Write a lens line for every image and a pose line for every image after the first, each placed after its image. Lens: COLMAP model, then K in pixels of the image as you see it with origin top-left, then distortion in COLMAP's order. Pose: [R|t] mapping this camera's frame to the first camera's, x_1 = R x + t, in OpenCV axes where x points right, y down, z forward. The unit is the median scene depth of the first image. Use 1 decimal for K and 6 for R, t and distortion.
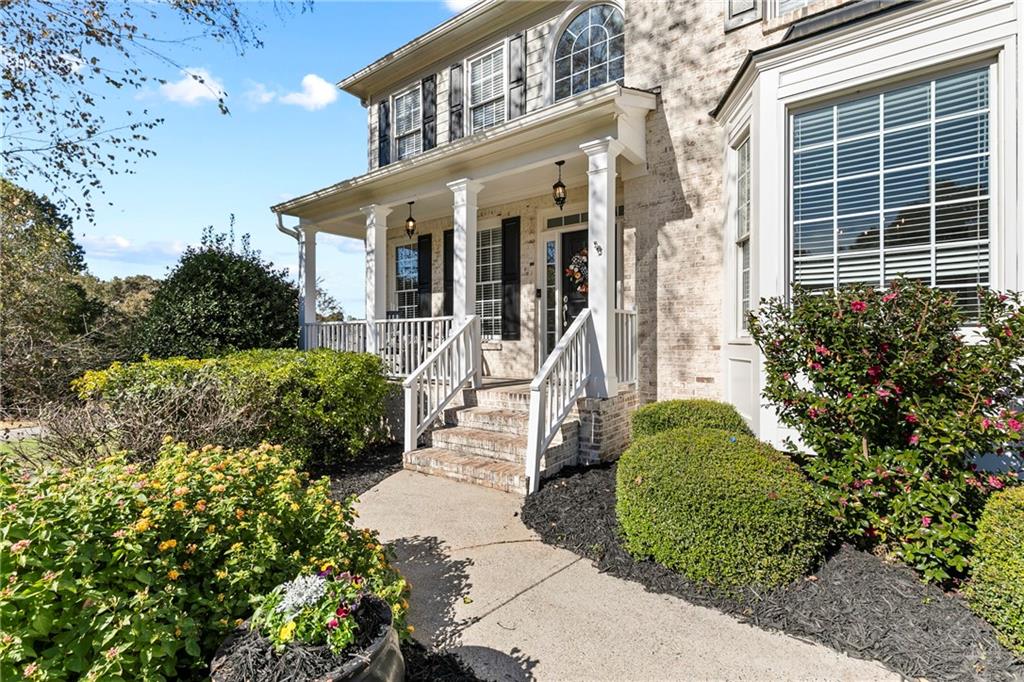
lens RADIAL K [[459.4, 0, 512.5], [0, 459.4, 337.9], [0, 0, 1]] dist [0.001839, 0.000026]
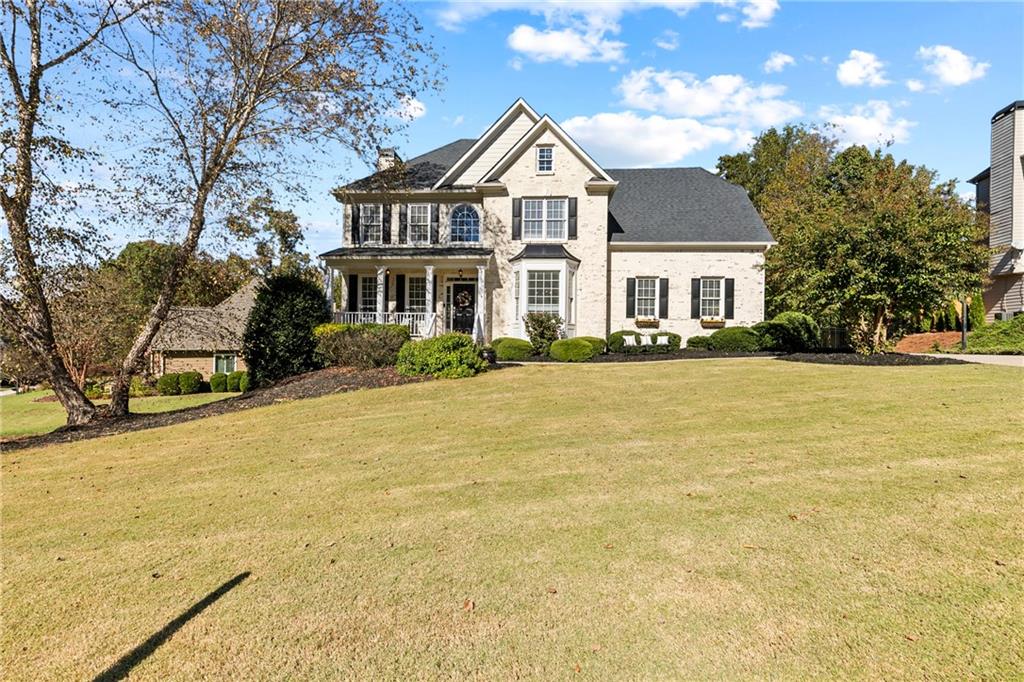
lens RADIAL K [[467.1, 0, 511.9], [0, 467.1, 342.1], [0, 0, 1]] dist [0.001484, -0.000100]
pose [[0.838666, 0.012718, 0.544498, -1.089092], [-0.019727, 0.999781, 0.007033, 0.090580], [-0.544289, -0.016640, 0.838733, -1.495013]]
